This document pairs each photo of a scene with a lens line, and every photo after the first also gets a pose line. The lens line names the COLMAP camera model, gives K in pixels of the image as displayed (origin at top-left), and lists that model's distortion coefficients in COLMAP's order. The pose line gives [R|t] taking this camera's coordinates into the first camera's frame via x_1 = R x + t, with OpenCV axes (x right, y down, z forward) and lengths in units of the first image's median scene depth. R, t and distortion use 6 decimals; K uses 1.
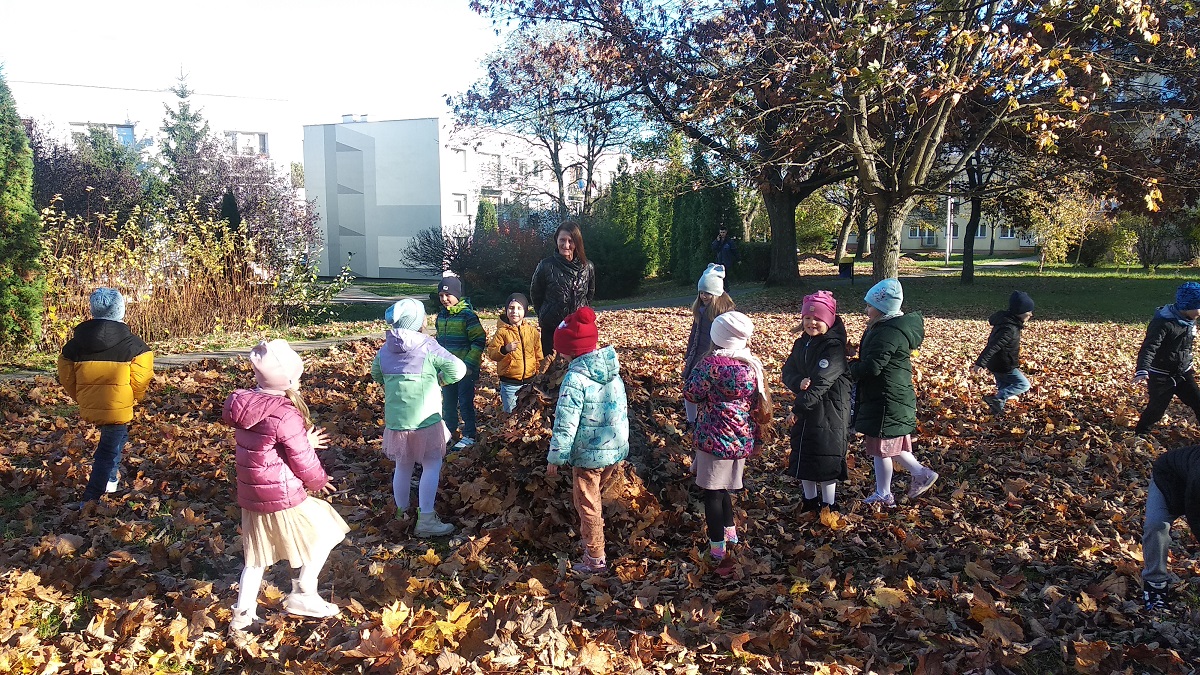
lens RADIAL K [[927.6, 0, 605.4], [0, 927.6, 347.9], [0, 0, 1]] dist [0.069681, -0.098247]
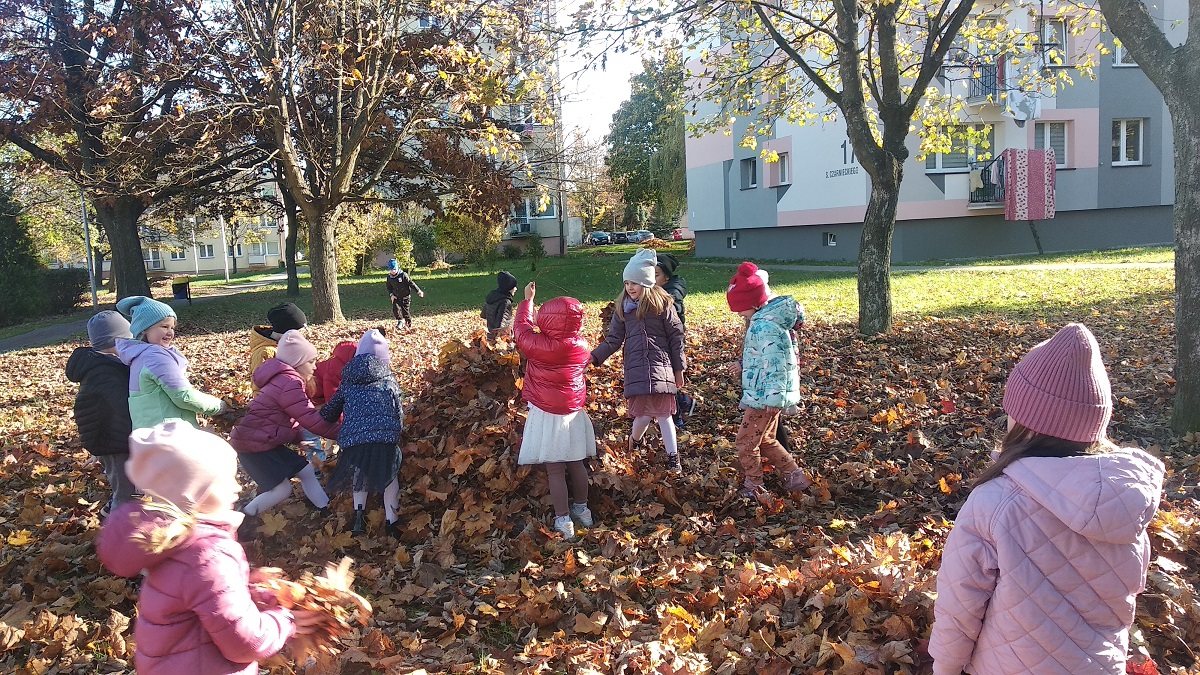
lens RADIAL K [[927.6, 0, 605.4], [0, 927.6, 347.9], [0, 0, 1]] dist [0.069681, -0.098247]
pose [[0.685176, -0.126991, 0.717222, -0.103898], [0.143487, 0.988922, 0.038021, -0.001813], [-0.714105, 0.076861, 0.695807, 0.045548]]
